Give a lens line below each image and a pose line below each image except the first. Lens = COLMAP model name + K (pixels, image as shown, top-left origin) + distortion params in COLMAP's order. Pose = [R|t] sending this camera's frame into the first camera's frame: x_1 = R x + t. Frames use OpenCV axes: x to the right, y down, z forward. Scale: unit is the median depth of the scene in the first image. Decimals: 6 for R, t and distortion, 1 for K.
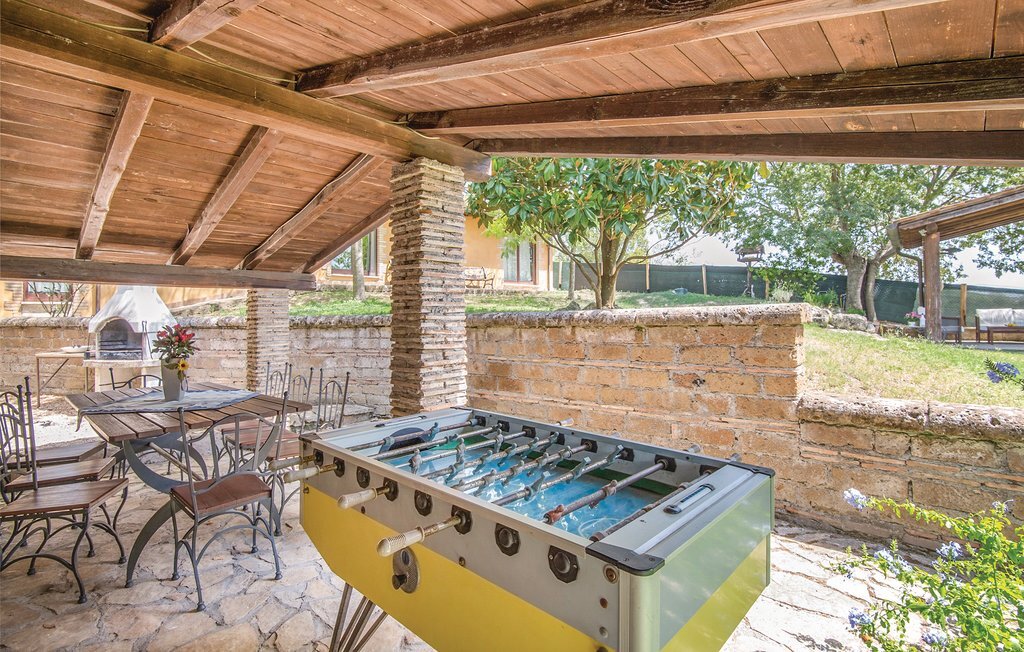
lens RADIAL K [[481.0, 0, 511.8], [0, 481.0, 323.1], [0, 0, 1]] dist [-0.000355, 0.000012]
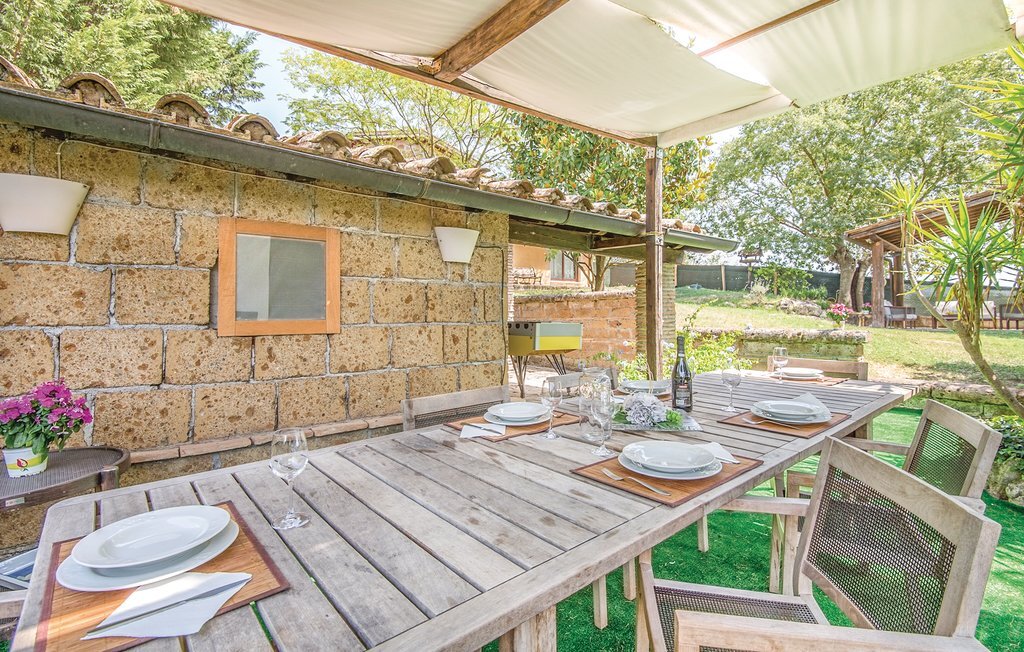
lens RADIAL K [[481.0, 0, 513.8], [0, 481.0, 320.3], [0, 0, 1]] dist [-0.000355, 0.000012]
pose [[0.994121, 0.008218, -0.107962, 0.082456], [-0.008345, 0.999965, -0.000720, 0.061585], [0.107953, 0.001616, 0.994155, -0.699898]]
